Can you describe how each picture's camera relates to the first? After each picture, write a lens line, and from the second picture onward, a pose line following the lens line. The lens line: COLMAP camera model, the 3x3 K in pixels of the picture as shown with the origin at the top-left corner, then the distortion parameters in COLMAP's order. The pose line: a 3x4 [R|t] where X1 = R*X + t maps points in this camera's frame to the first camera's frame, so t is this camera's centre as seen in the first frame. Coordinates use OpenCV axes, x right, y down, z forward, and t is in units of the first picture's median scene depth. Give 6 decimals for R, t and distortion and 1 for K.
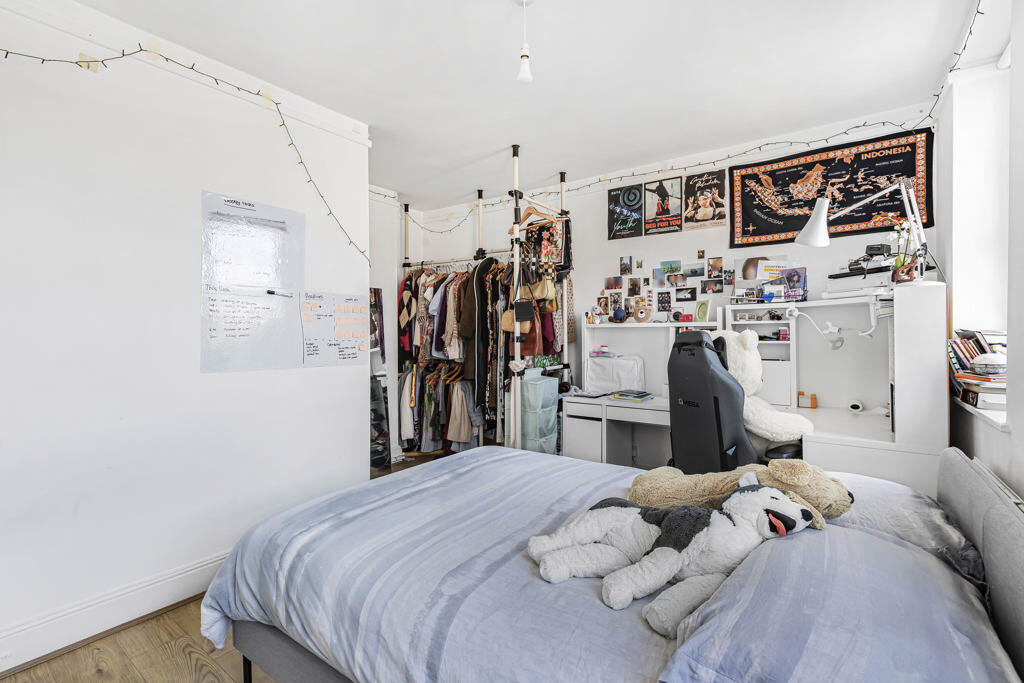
lens RADIAL K [[469.0, 0, 501.1], [0, 469.0, 331.8], [0, 0, 1]] dist [0.002582, -0.000229]
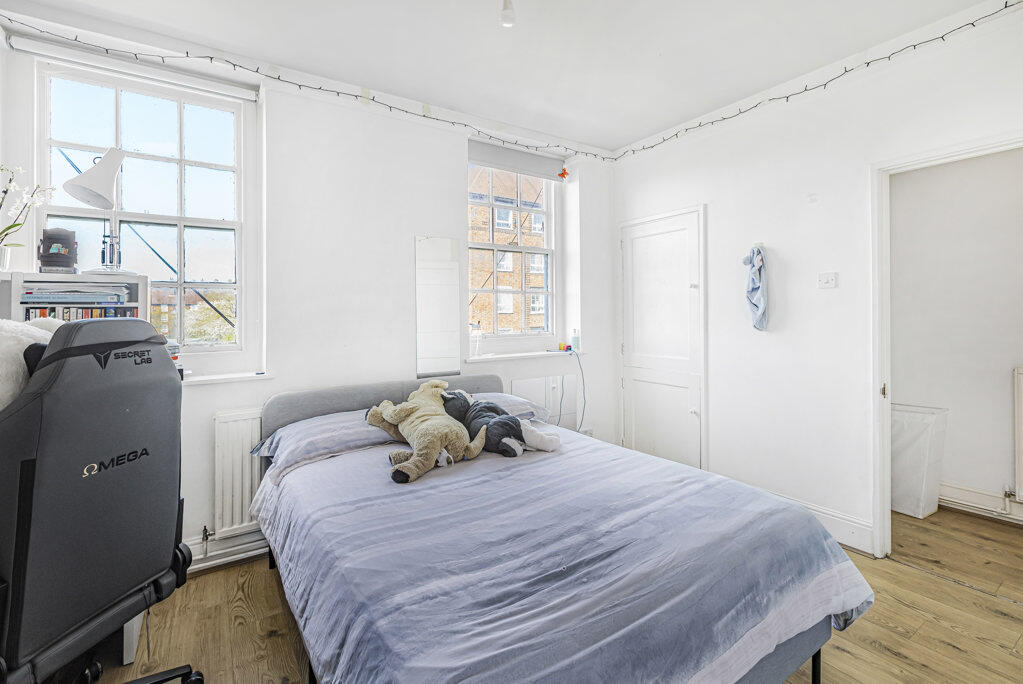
lens RADIAL K [[468.6, 0, 531.6], [0, 468.6, 317.7], [0, 0, 1]] dist [0.002582, -0.000229]
pose [[-0.953874, 0.007664, 0.300110, -0.133329], [0.009826, 0.999935, 0.005698, -0.000947], [-0.300047, 0.008384, -0.953887, 0.996134]]
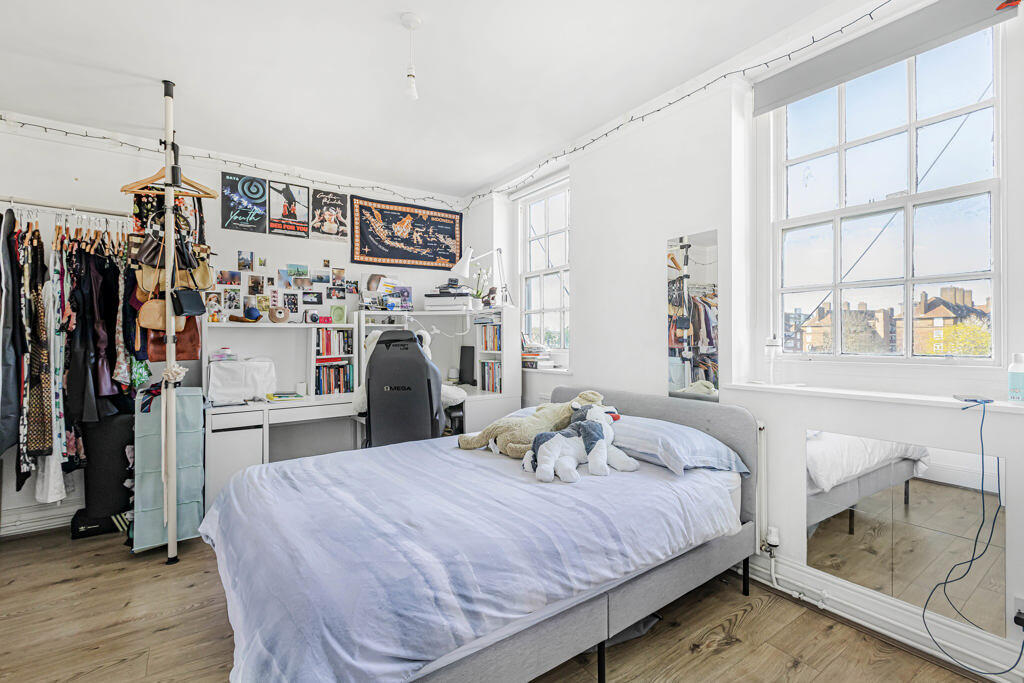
lens RADIAL K [[469.0, 0, 506.9], [0, 469.0, 336.7], [0, 0, 1]] dist [0.002582, -0.000229]
pose [[0.318069, 0.004605, 0.948056, -0.505547], [0.002380, 0.999981, -0.005655, 0.017008], [-0.948065, 0.004056, 0.318052, 0.242896]]
